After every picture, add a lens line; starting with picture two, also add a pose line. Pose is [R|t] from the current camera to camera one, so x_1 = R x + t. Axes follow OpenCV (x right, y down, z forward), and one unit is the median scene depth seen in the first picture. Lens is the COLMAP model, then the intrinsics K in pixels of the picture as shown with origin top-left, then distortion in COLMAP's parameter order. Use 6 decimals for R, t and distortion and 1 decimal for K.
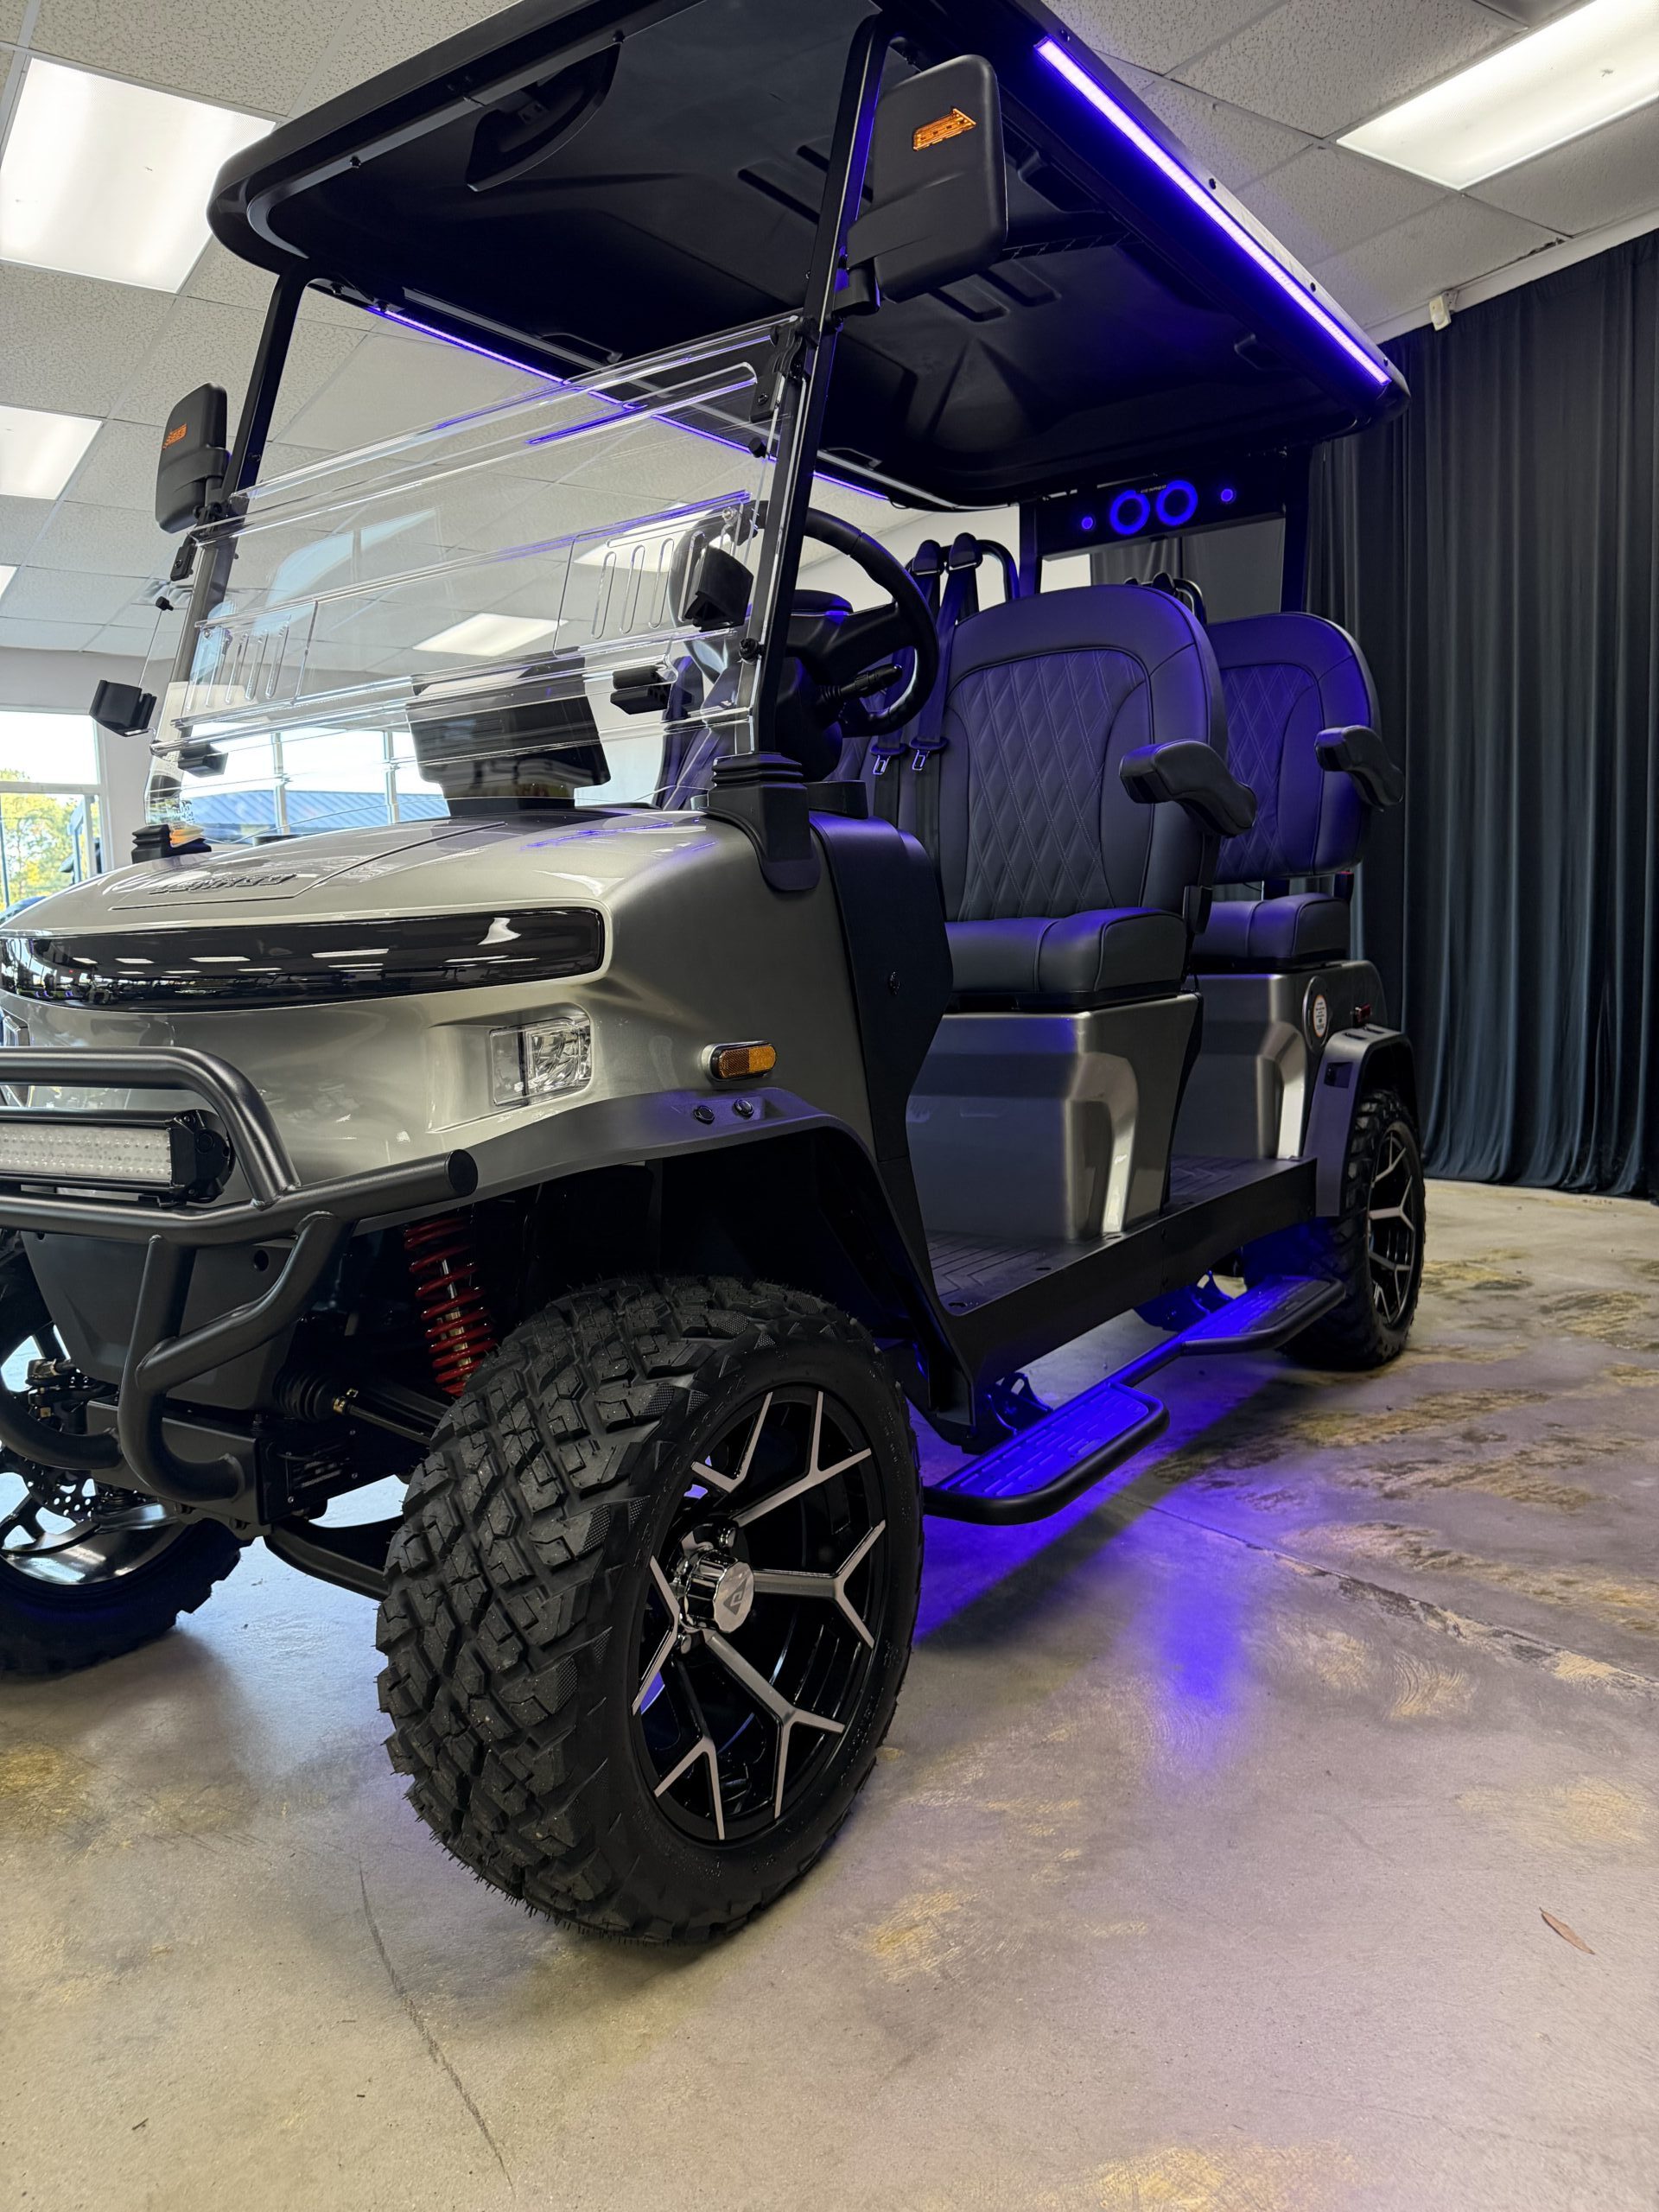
lens RADIAL K [[1586.4, 0, 824.0], [0, 1586.4, 1116.8], [0, 0, 1]] dist [-0.005477, -0.004454]
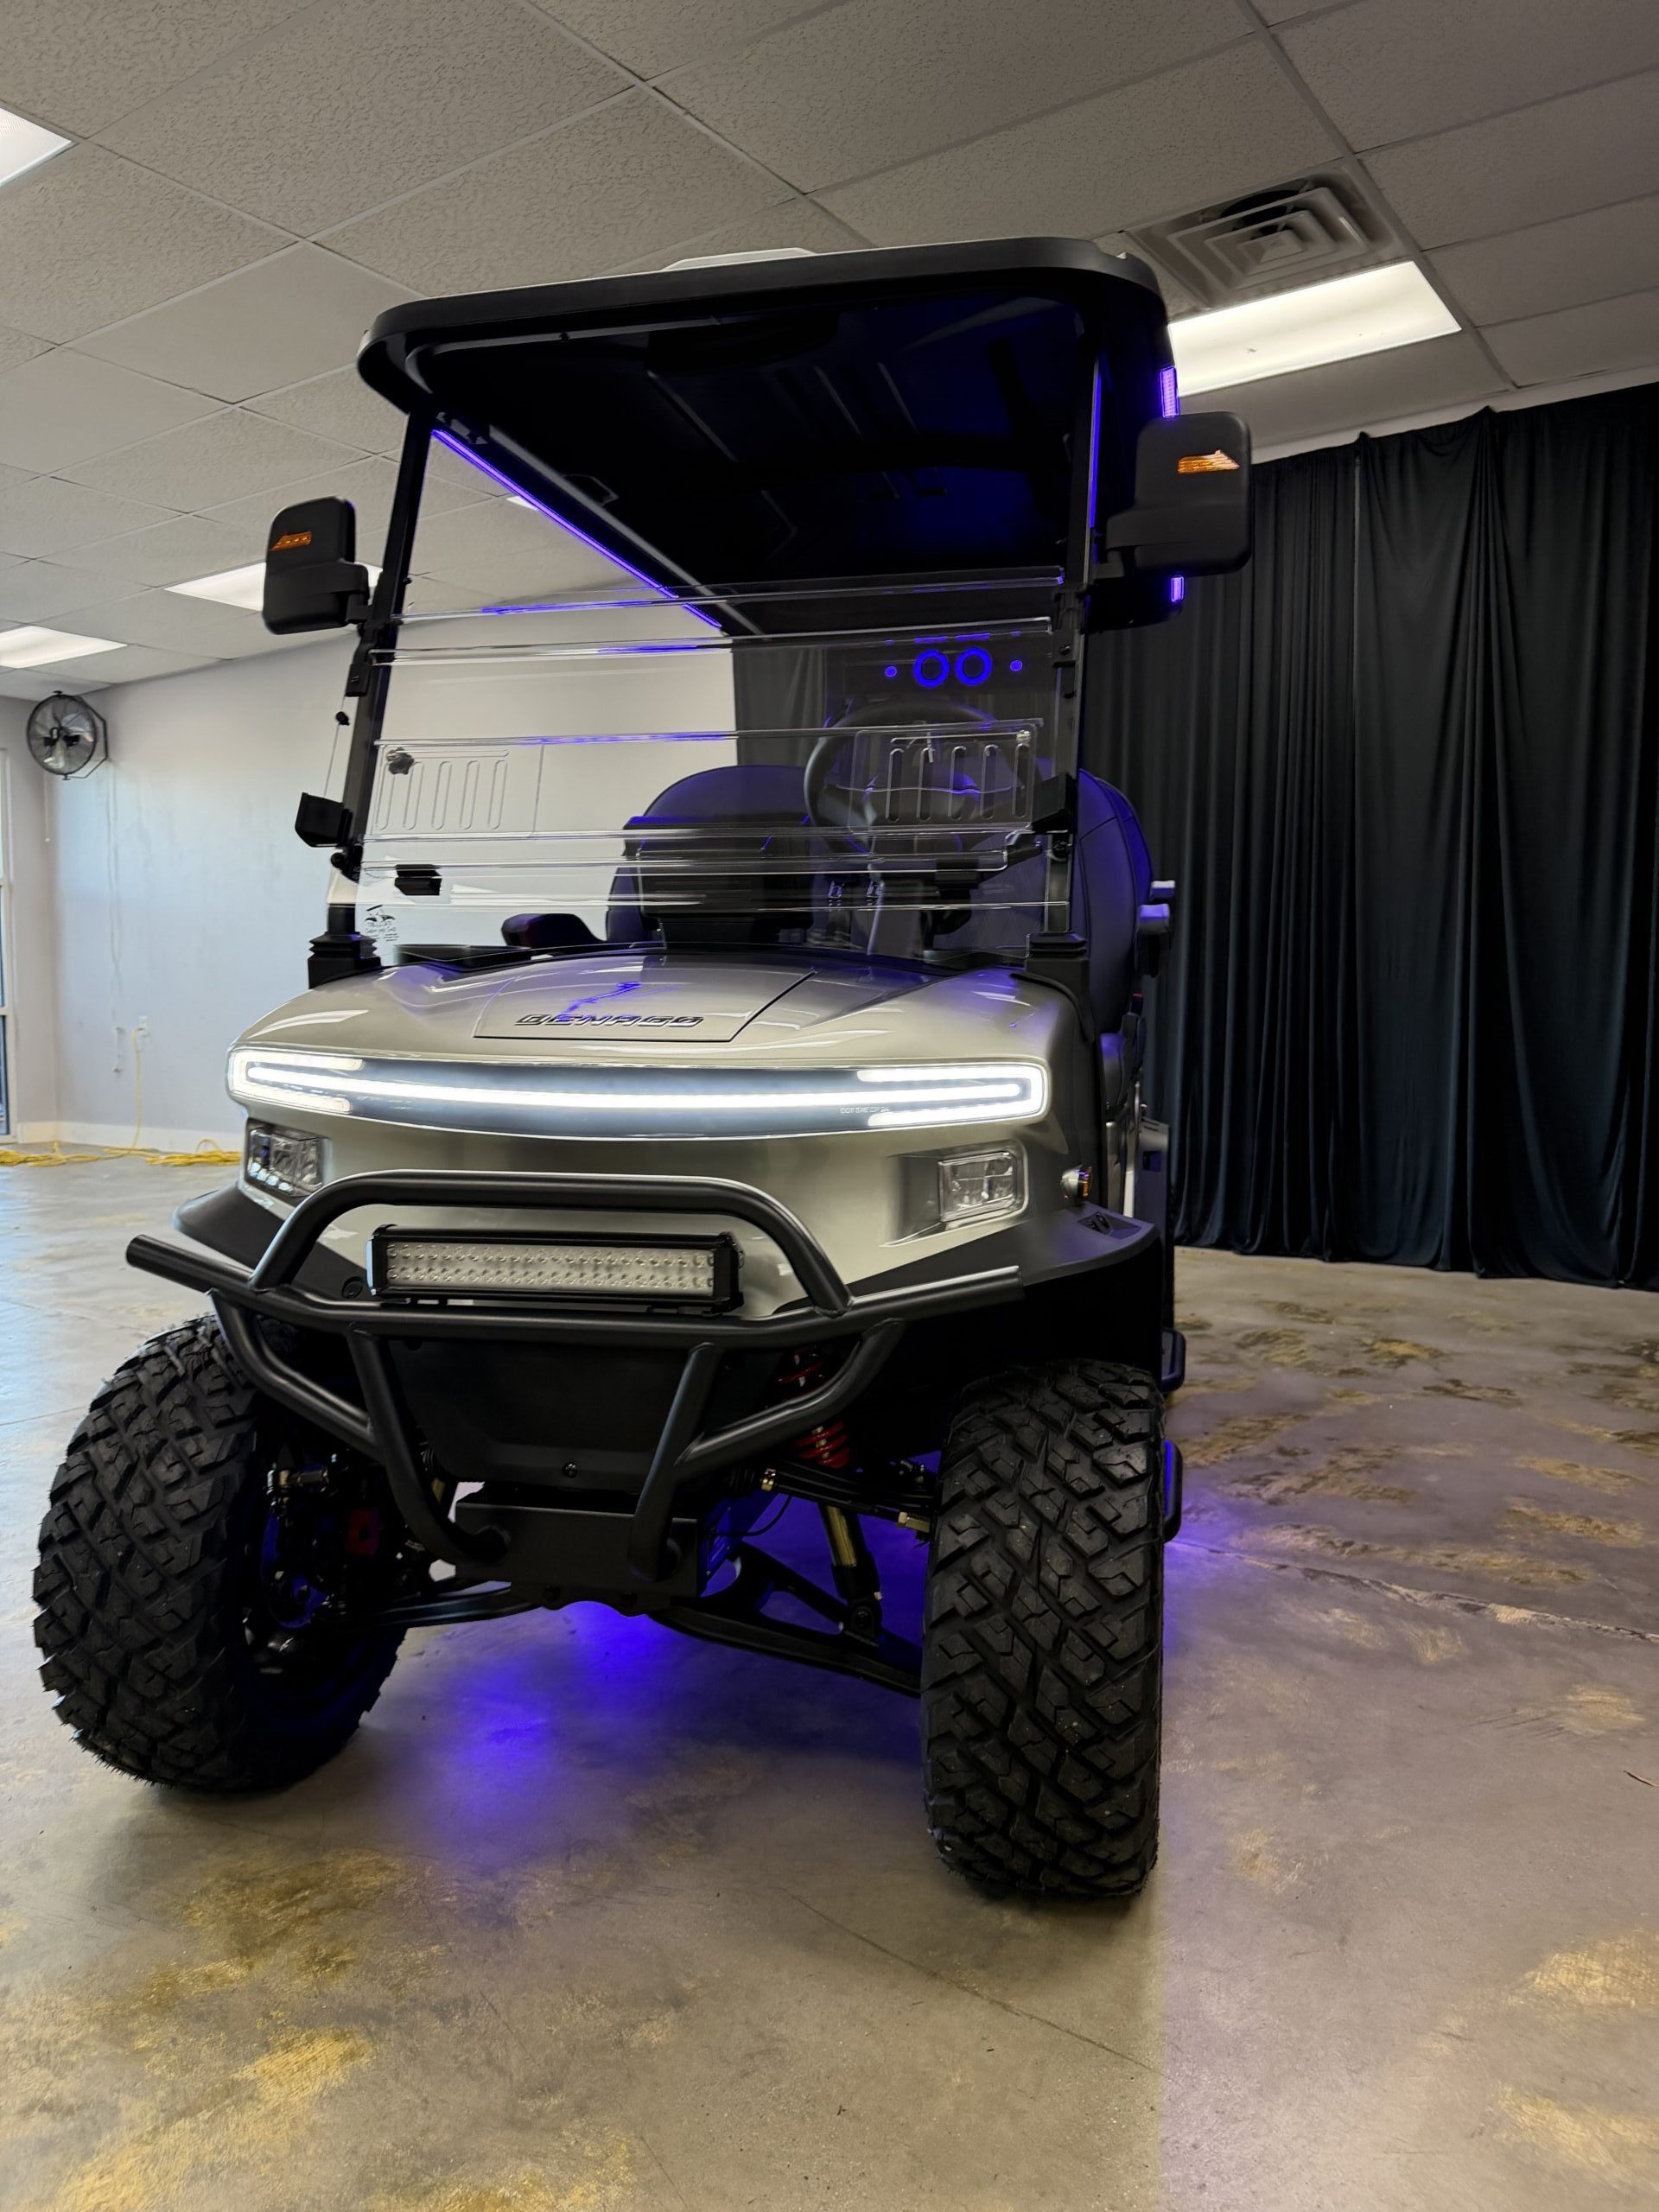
lens RADIAL K [[1577.7, 0, 829.5], [0, 1577.7, 1106.0], [0, 0, 1]] dist [0.002305, -0.003497]
pose [[0.935861, 0.004691, 0.352339, -0.507303], [0.009527, 0.999209, -0.038608, -0.035856], [-0.352241, 0.039488, 0.935076, -0.066463]]
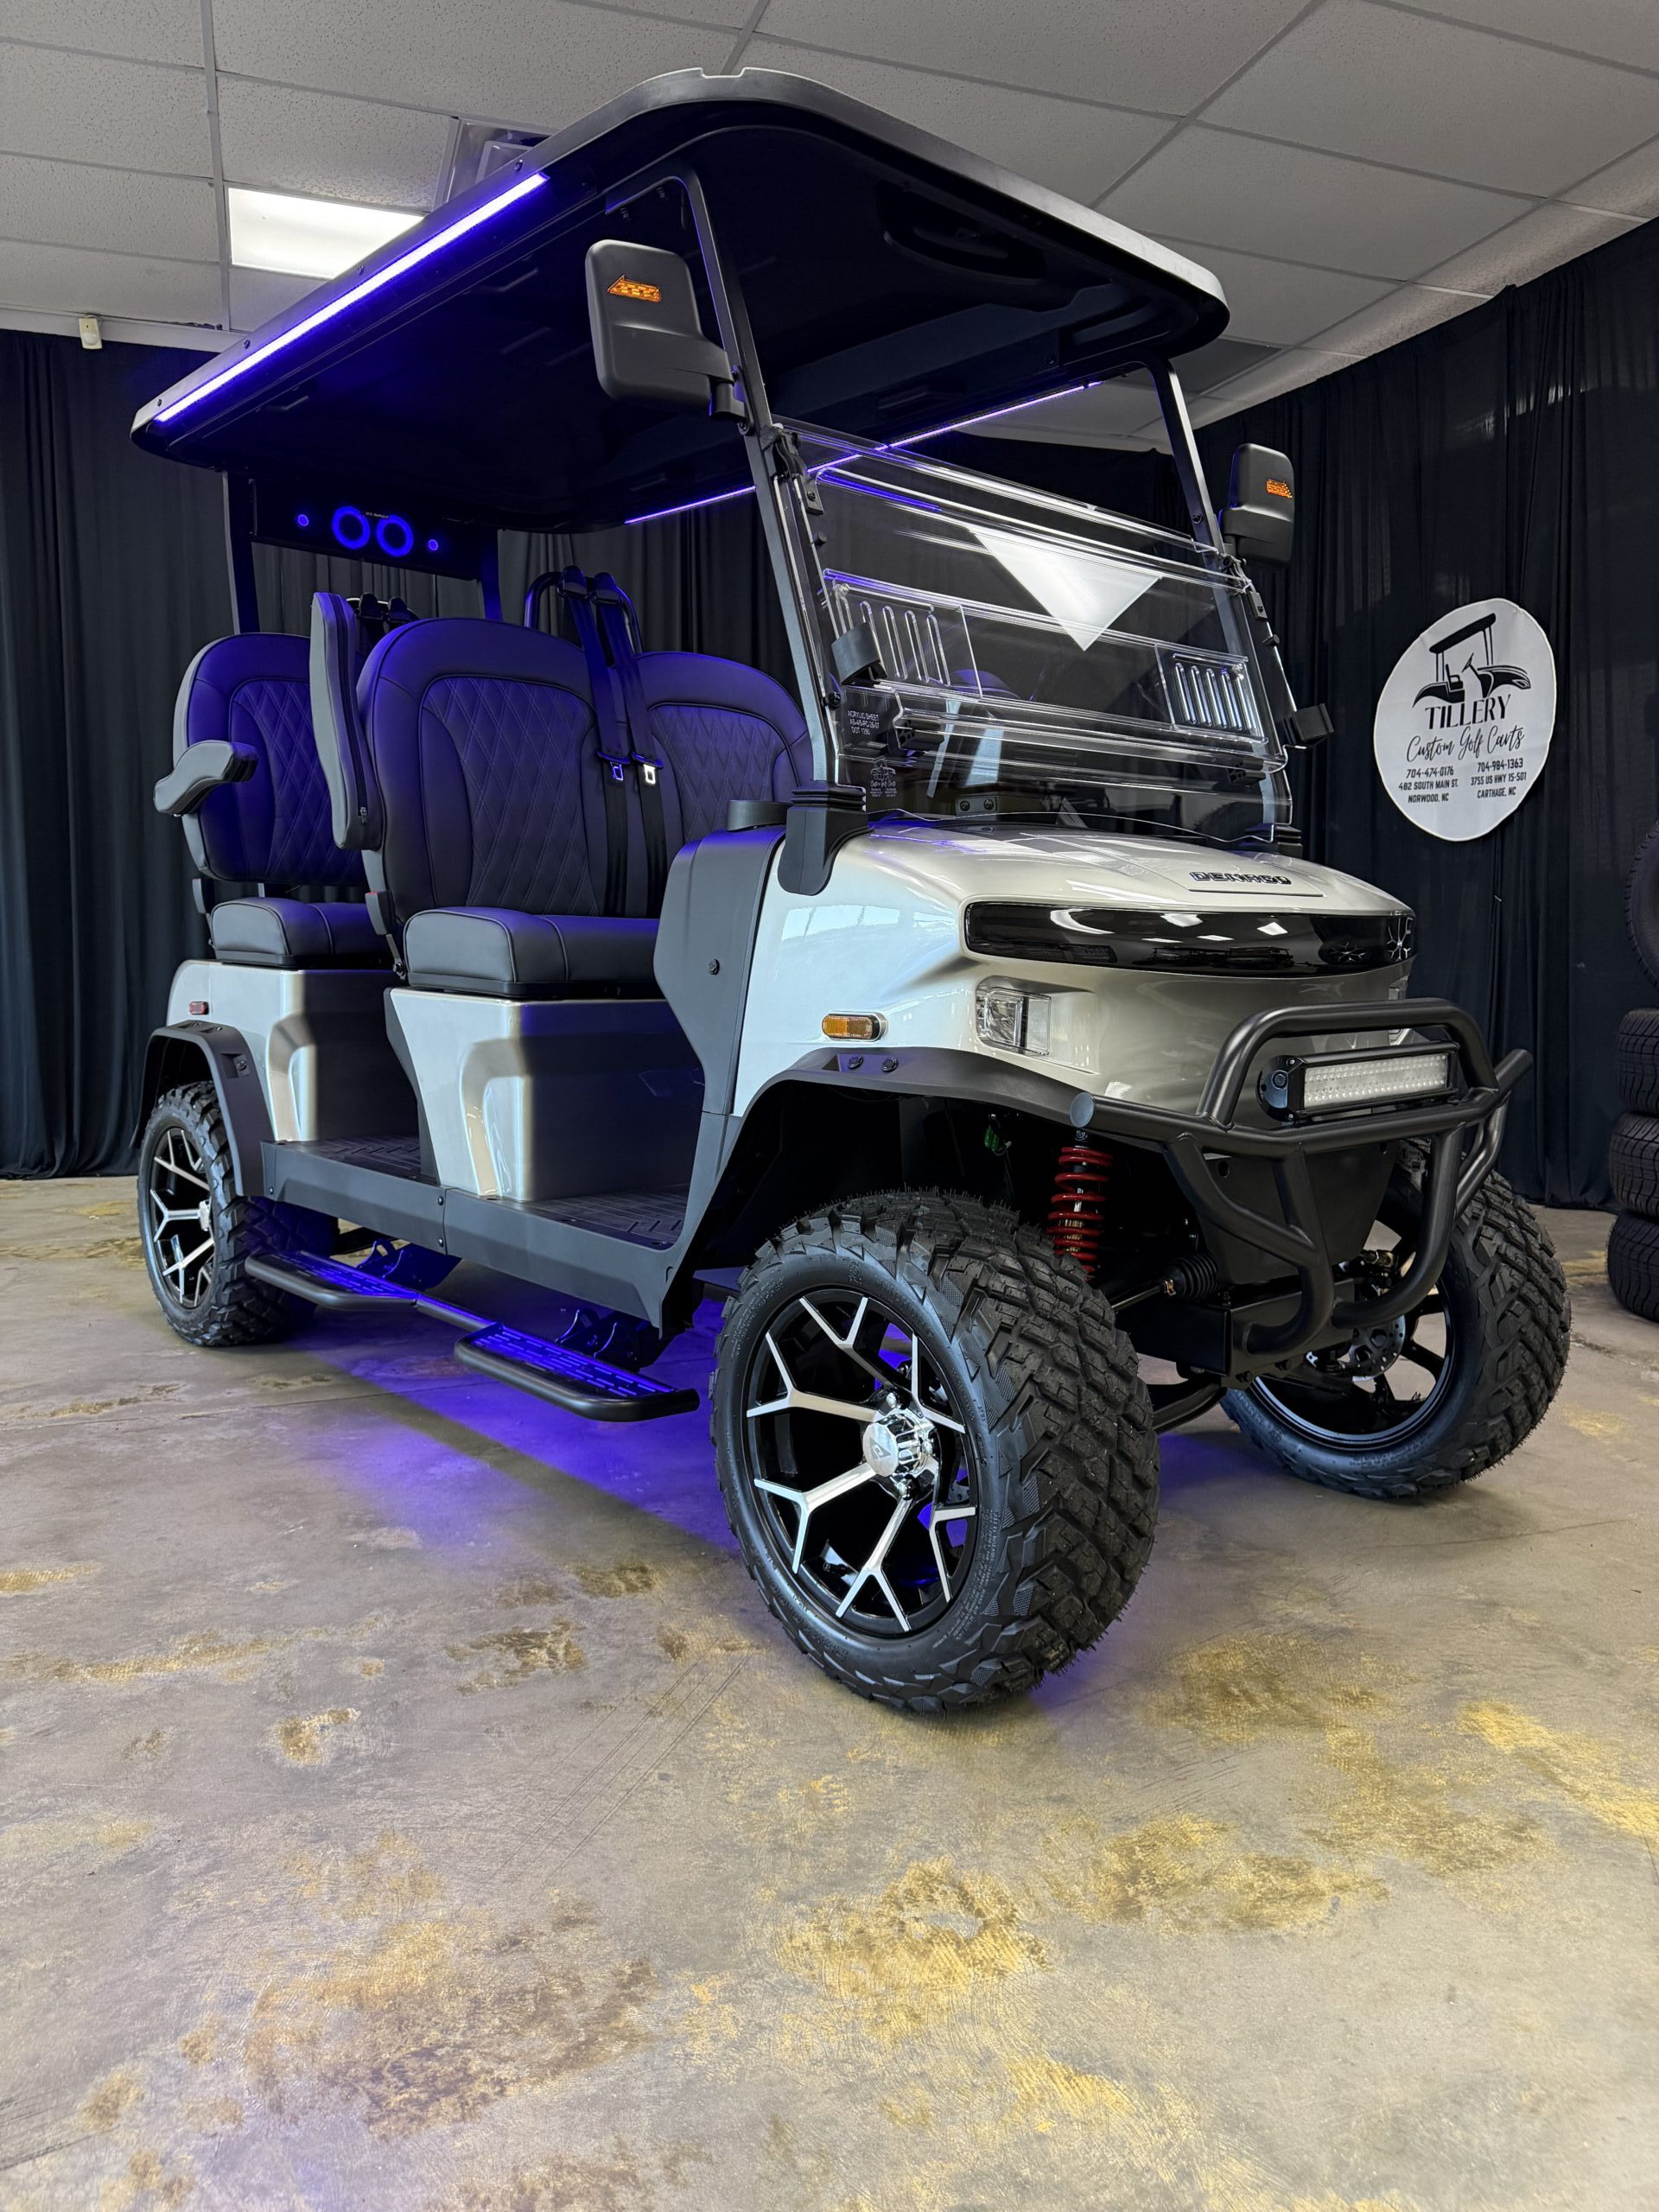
lens RADIAL K [[1572.7, 0, 825.7], [0, 1572.7, 1112.9], [0, 0, 1]] dist [-0.001666, -0.003152]
pose [[0.241277, -0.072381, 0.967753, -1.387198], [0.081530, 0.995201, 0.054107, -0.046214], [-0.967025, 0.065846, 0.246021, 0.837123]]
